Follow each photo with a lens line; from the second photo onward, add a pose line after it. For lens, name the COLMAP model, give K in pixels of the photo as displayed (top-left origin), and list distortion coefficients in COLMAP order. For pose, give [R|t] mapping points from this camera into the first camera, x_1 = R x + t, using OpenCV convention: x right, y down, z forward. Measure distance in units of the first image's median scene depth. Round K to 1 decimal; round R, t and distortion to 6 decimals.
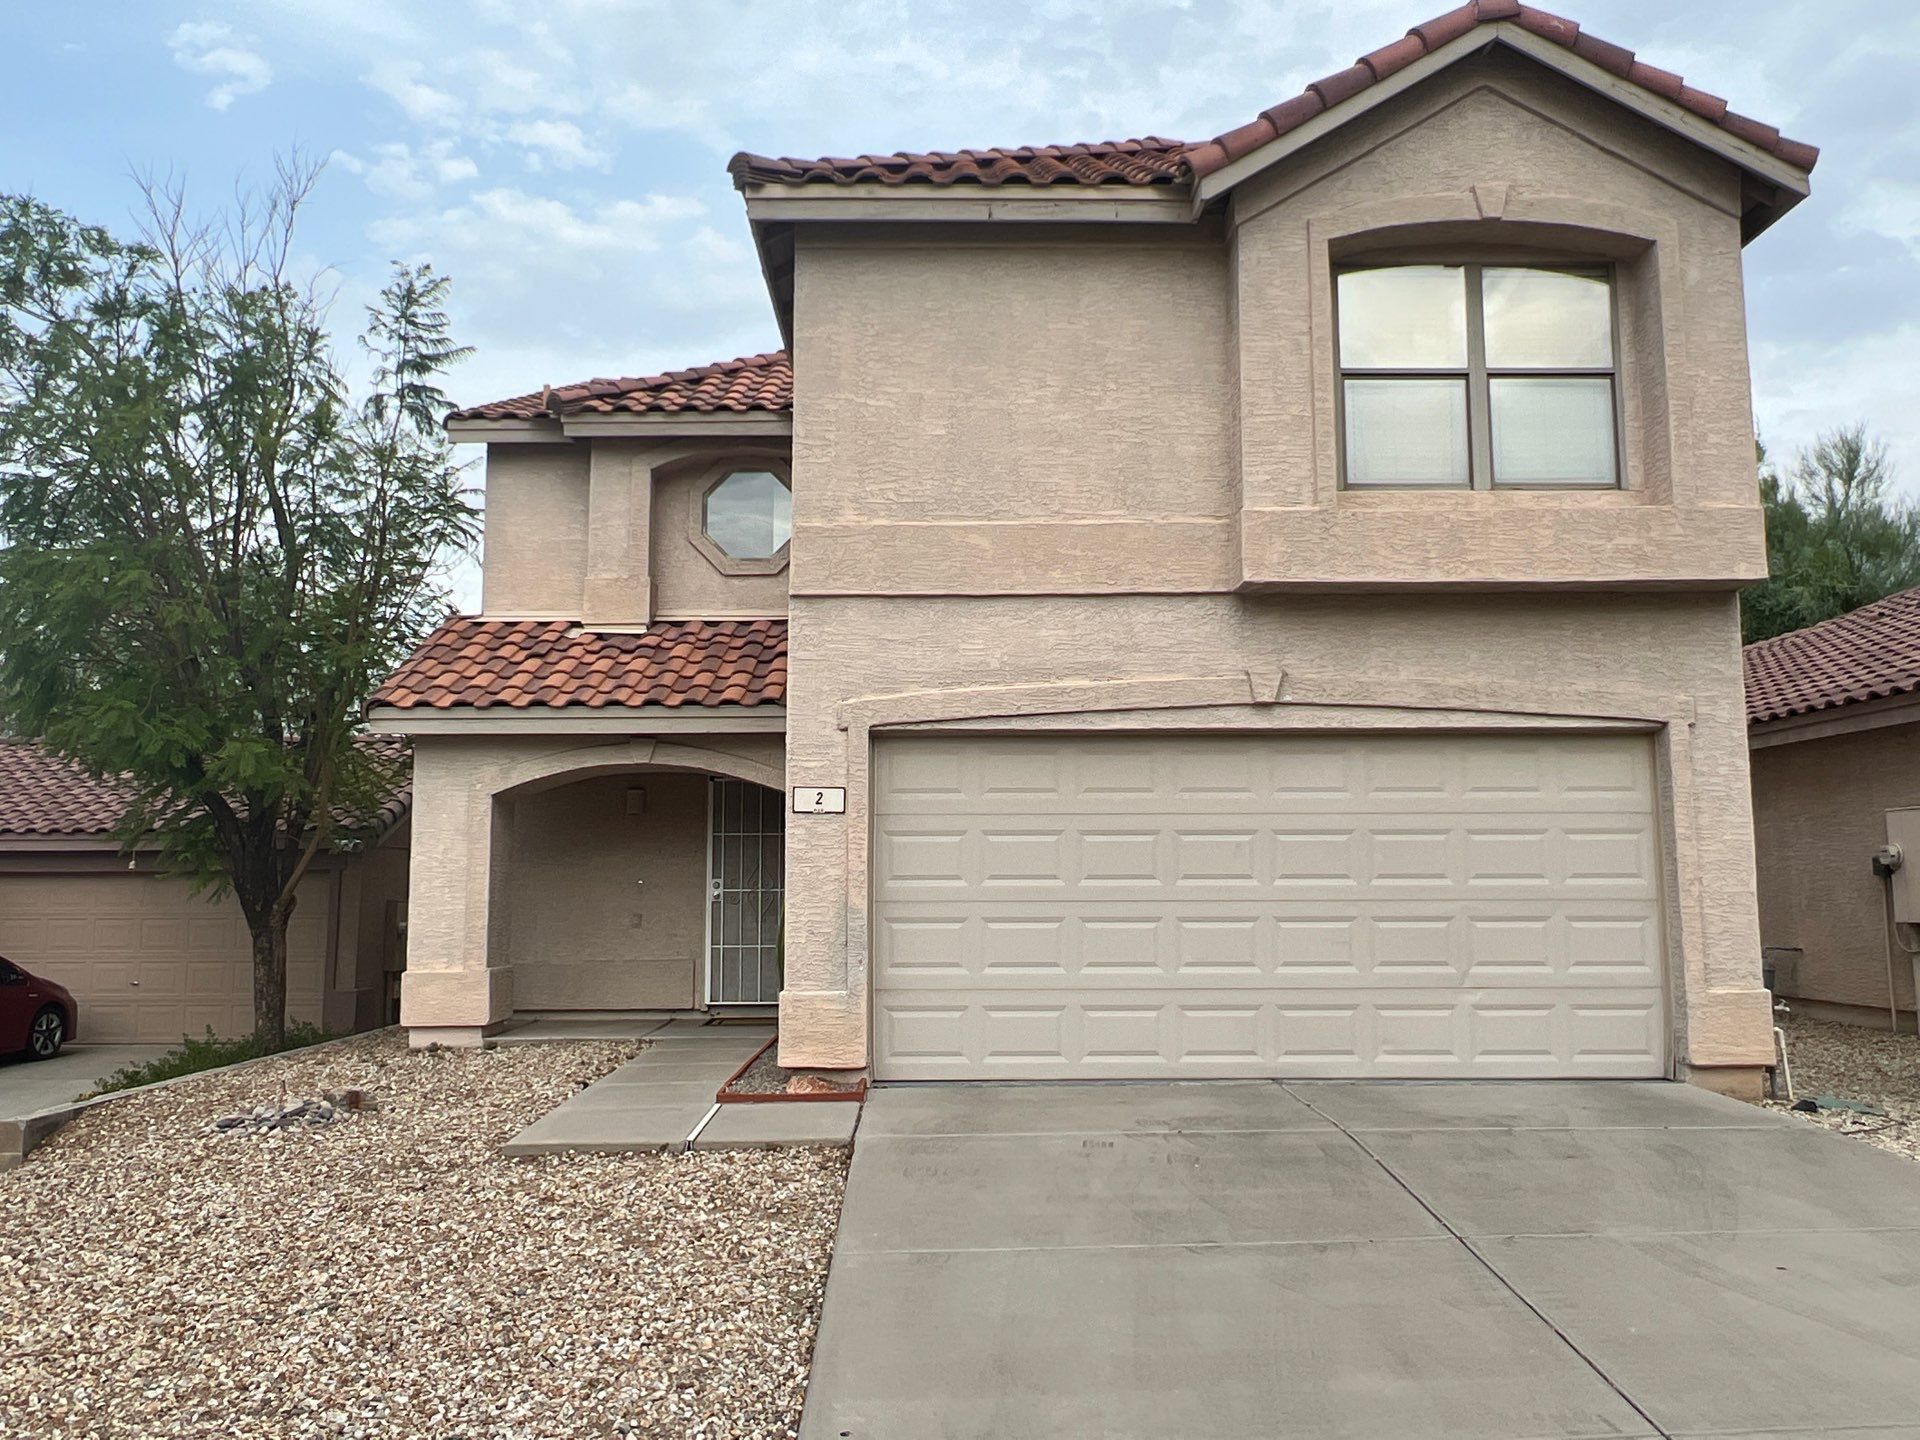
lens RADIAL K [[1451.0, 0, 954.2], [0, 1451.0, 710.8], [0, 0, 1]] dist [0.005702, -0.006690]
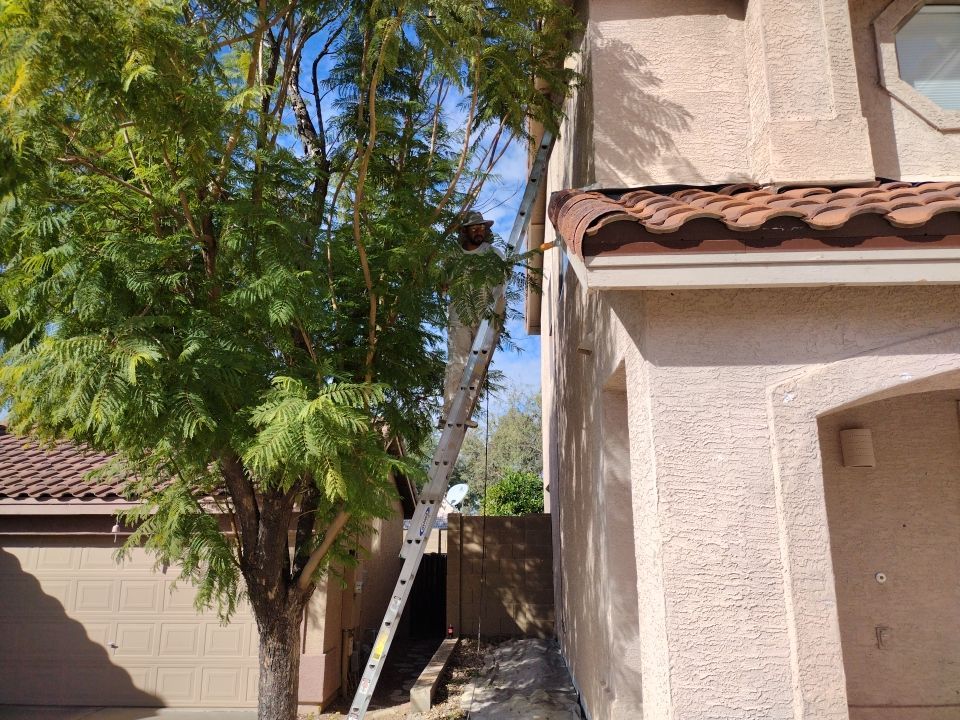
lens RADIAL K [[709.2, 0, 479.0], [0, 709.2, 364.9], [0, 0, 1]] dist [0.058437, -0.061478]
pose [[0.998249, -0.006674, -0.058775, -0.551467], [0.000574, 0.994661, -0.103194, 0.086878], [0.059150, 0.102979, 0.992923, 0.986592]]
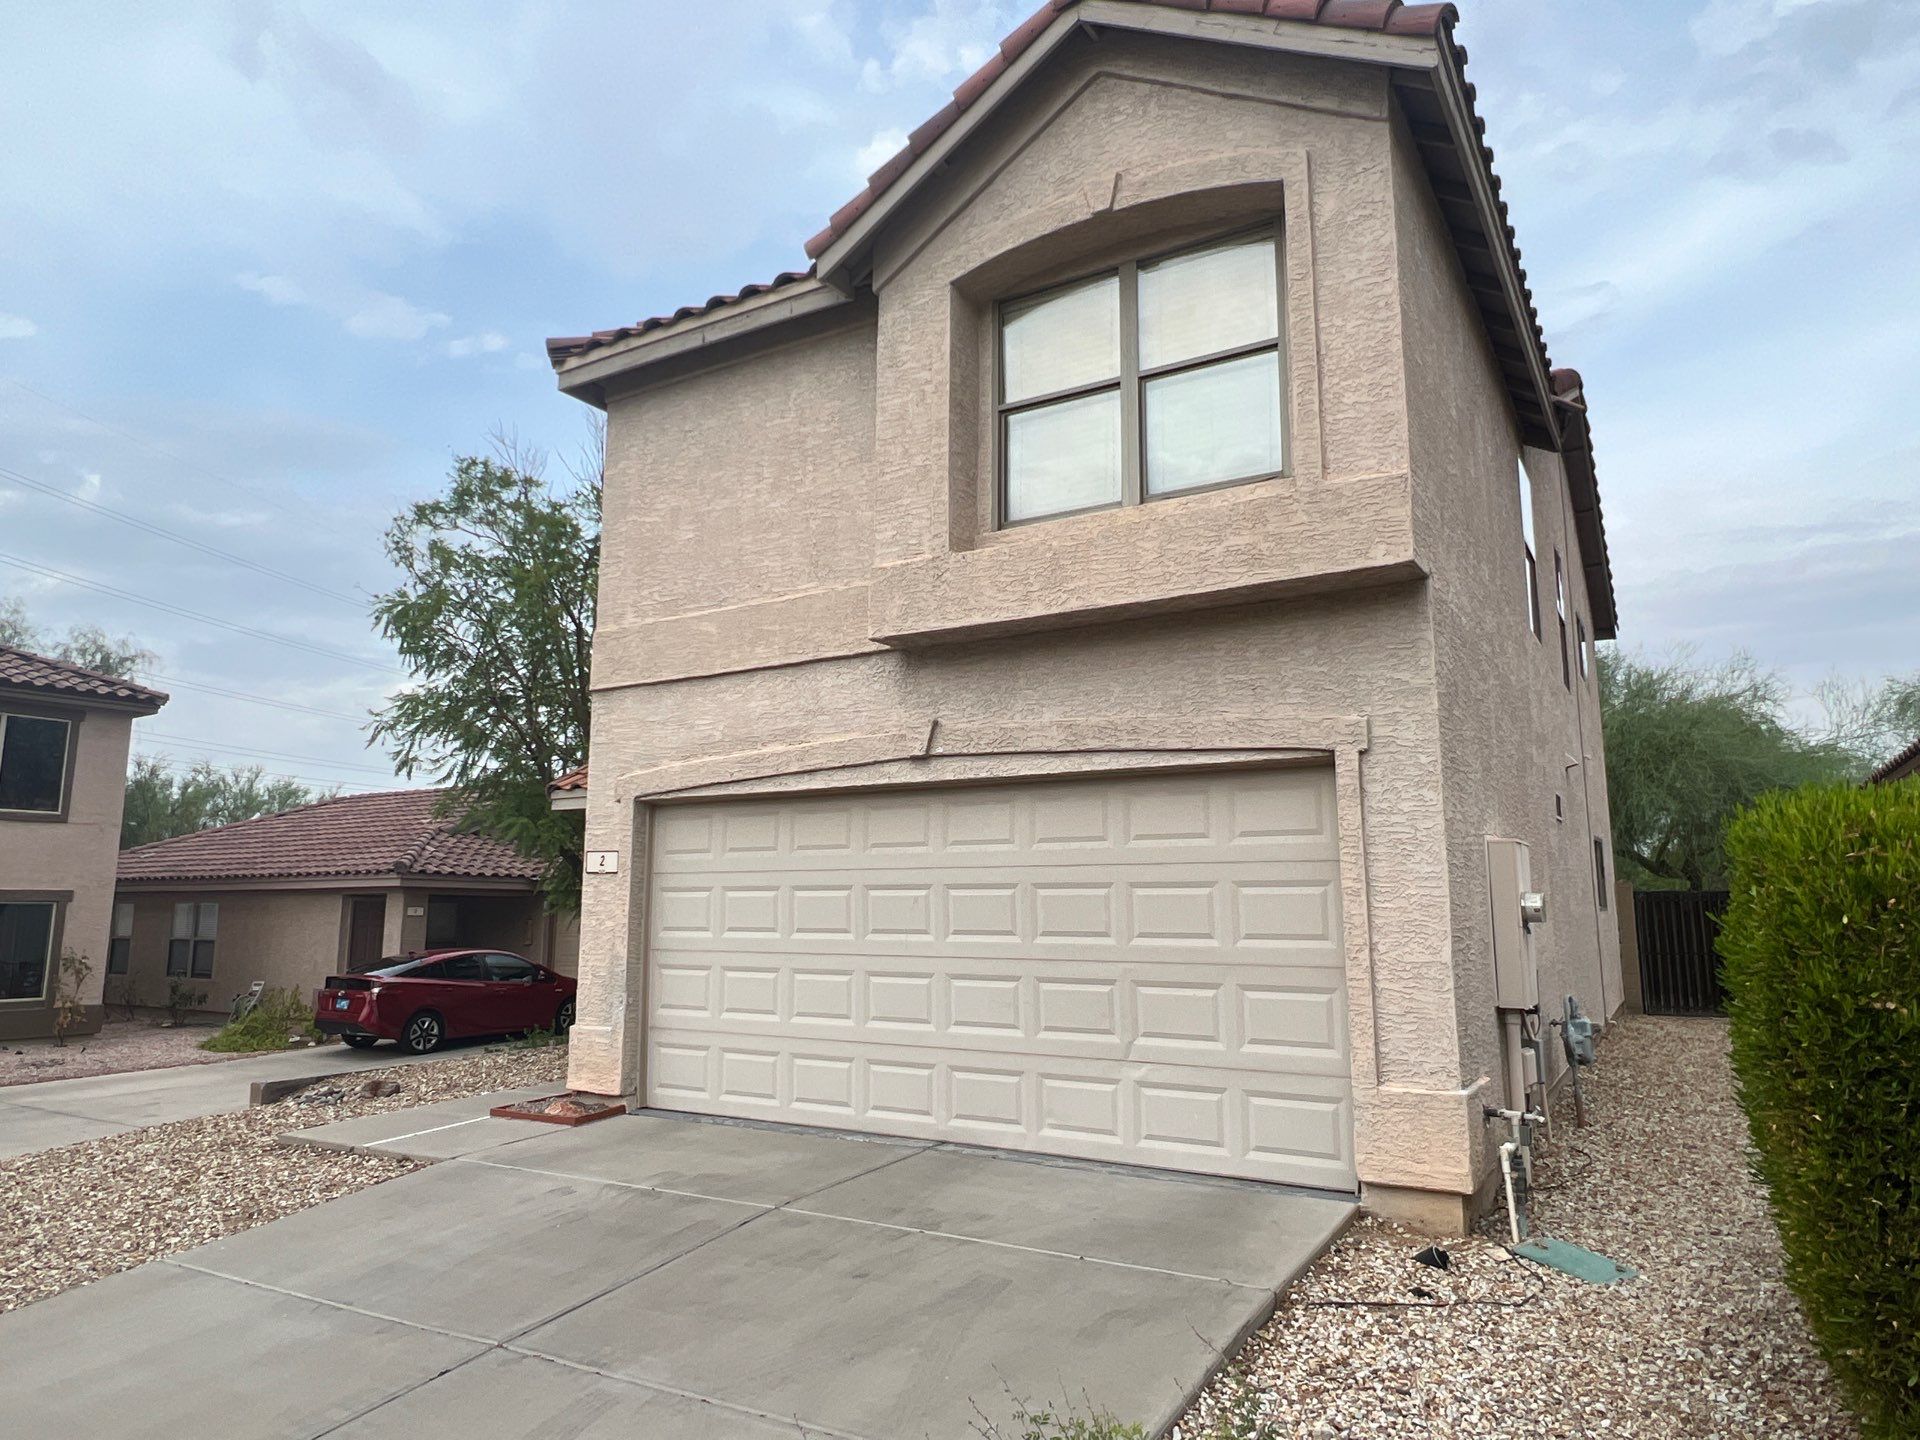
lens RADIAL K [[1194.0, 0, 959.3], [0, 1194.0, 710.7], [0, 0, 1]] dist [0.035600, -0.079496]
pose [[0.852486, -0.081202, -0.516405, 0.657196], [0.063654, 0.996635, -0.051636, 0.007276], [0.518861, 0.011147, 0.854786, 0.311562]]
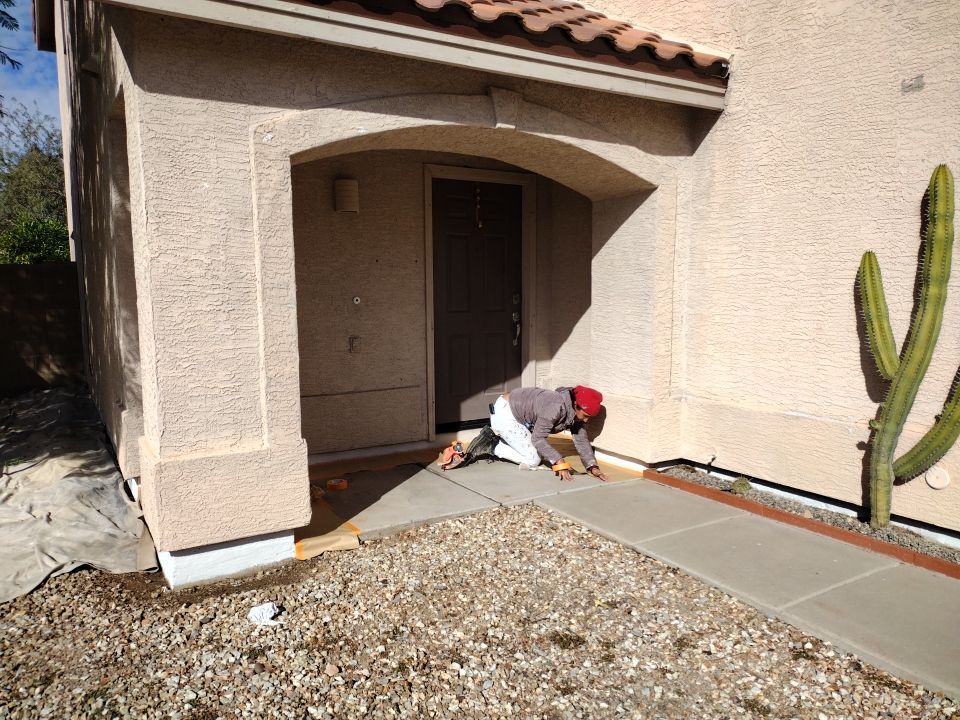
lens RADIAL K [[709.2, 0, 479.0], [0, 709.2, 364.9], [0, 0, 1]] dist [0.058437, -0.061478]
pose [[0.863633, -0.053830, 0.501238, -0.529950], [-0.058966, 0.976671, 0.206487, 0.101102], [-0.500660, -0.207885, 0.840311, 0.920996]]
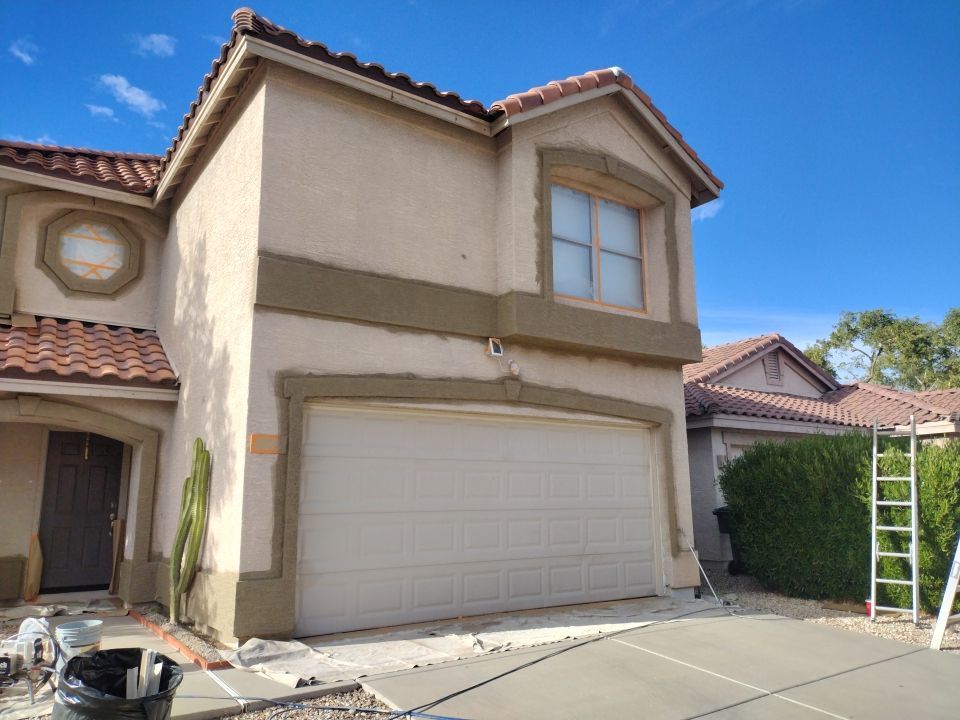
lens RADIAL K [[700.4, 0, 480.0], [0, 700.4, 360.0], [0, 0, 1]] dist [0.050726, -0.068466]
pose [[0.824026, 0.103791, 0.556964, -0.314888], [-0.059201, 0.993469, -0.097547, 0.032636], [-0.563451, 0.047408, 0.824788, 0.289256]]
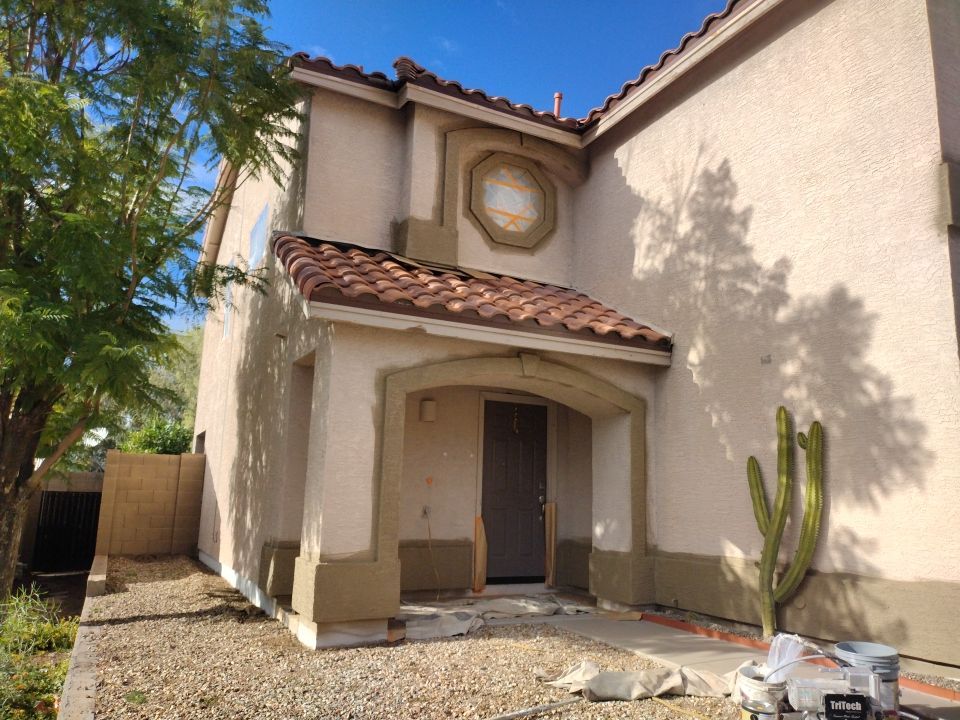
lens RADIAL K [[709.2, 0, 479.0], [0, 709.2, 364.9], [0, 0, 1]] dist [0.058437, -0.061478]
pose [[0.895121, 0.110412, 0.431935, -0.653483], [-0.085792, 0.993399, -0.076143, 0.097400], [-0.437491, 0.031100, 0.898685, 0.673312]]
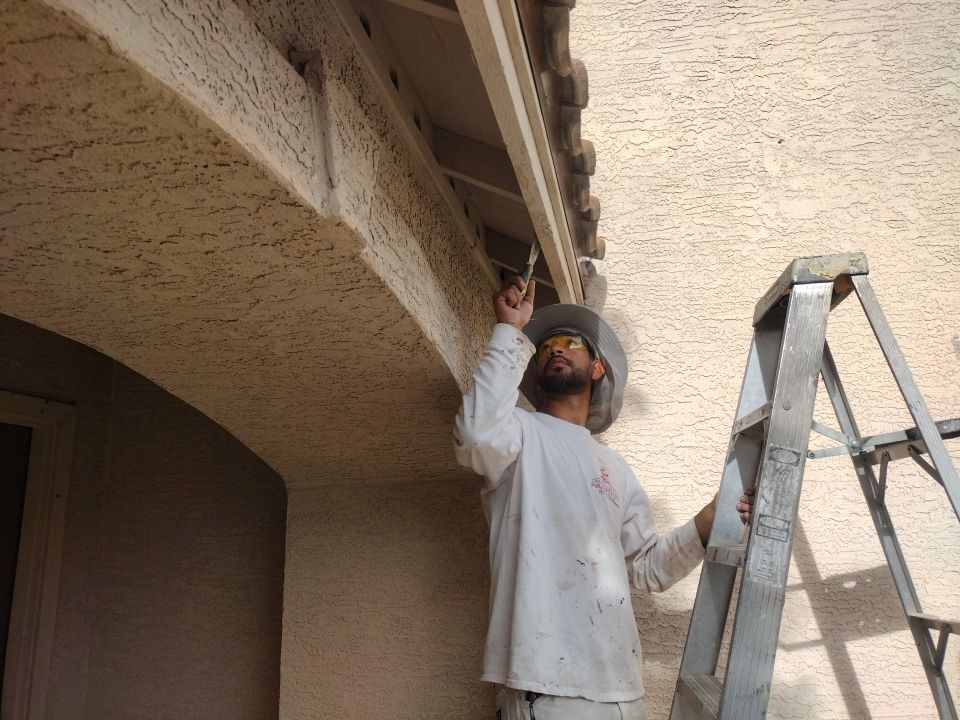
lens RADIAL K [[709.2, 0, 479.0], [0, 709.2, 364.9], [0, 0, 1]] dist [0.058437, -0.061478]
pose [[0.217829, 0.213921, 0.952254, -0.375239], [-0.092046, 0.975838, -0.198163, 0.086575], [-0.971637, -0.044485, 0.232257, 1.280516]]
